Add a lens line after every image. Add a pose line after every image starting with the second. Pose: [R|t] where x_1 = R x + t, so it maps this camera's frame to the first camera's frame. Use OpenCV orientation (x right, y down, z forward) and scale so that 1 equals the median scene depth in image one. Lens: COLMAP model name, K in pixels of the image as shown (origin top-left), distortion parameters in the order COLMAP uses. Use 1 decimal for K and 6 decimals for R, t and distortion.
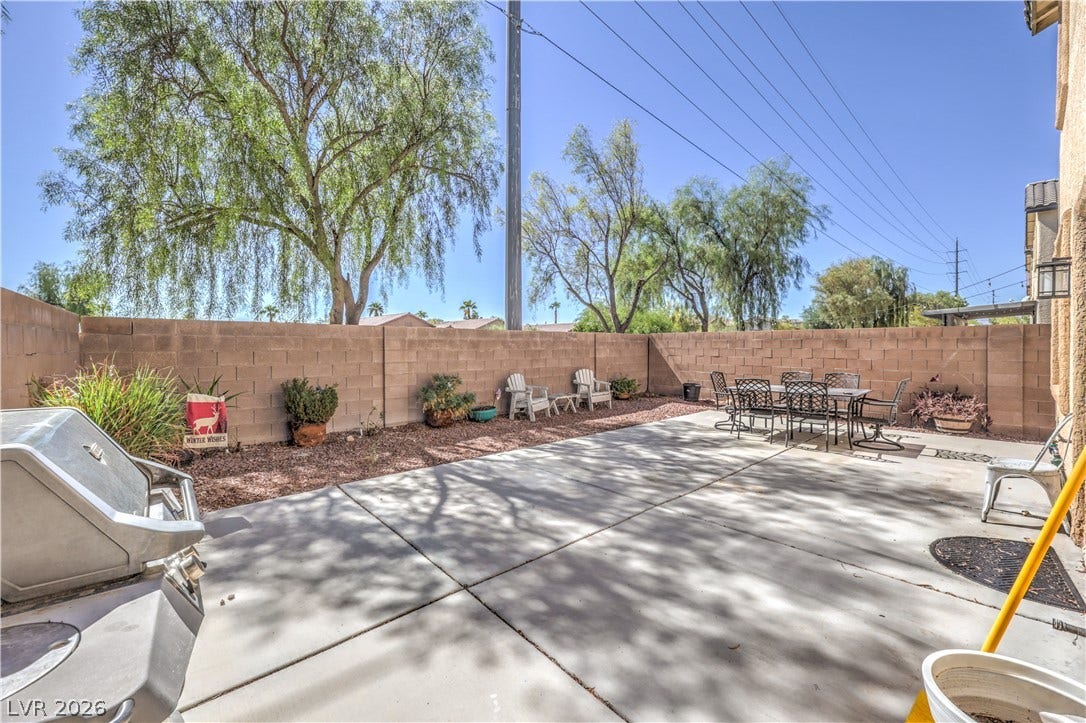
lens RADIAL K [[442.5, 0, 551.7], [0, 442.5, 354.0], [0, 0, 1]] dist [0.001412, 0.002370]
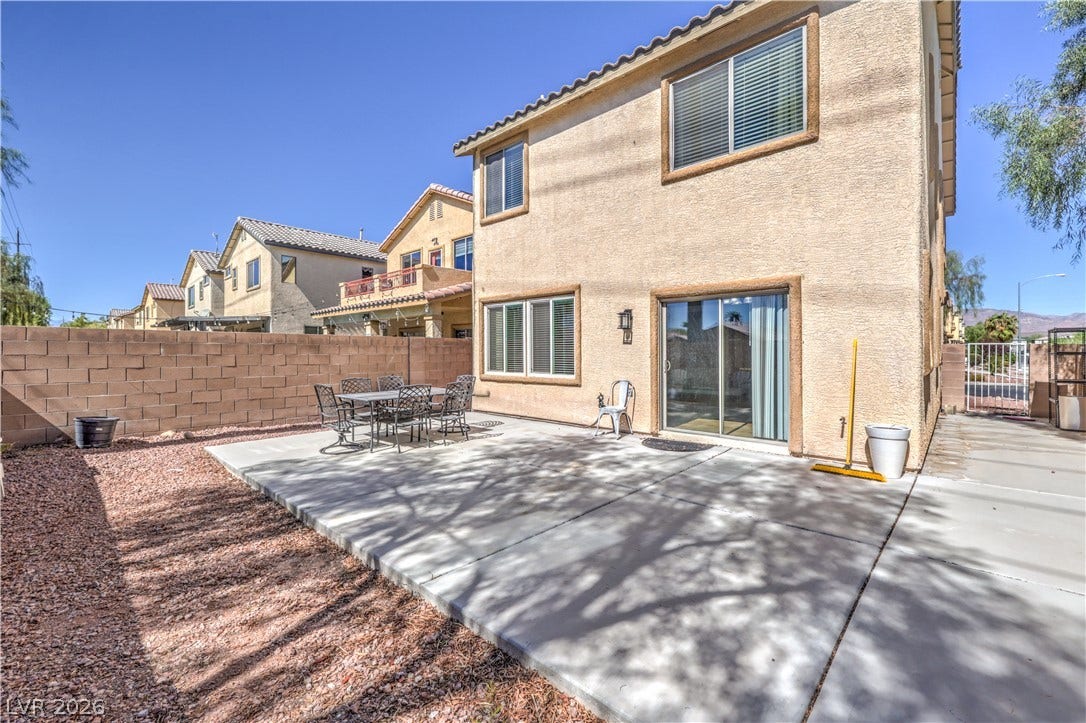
lens RADIAL K [[442.5, 0, 544.8], [0, 442.5, 354.4], [0, 0, 1]] dist [0.001412, 0.002370]
pose [[-0.079203, -0.003764, 0.996851, -0.887270], [0.018601, 0.999813, 0.005253, -0.018815], [-0.996685, 0.018959, -0.079119, 1.339035]]
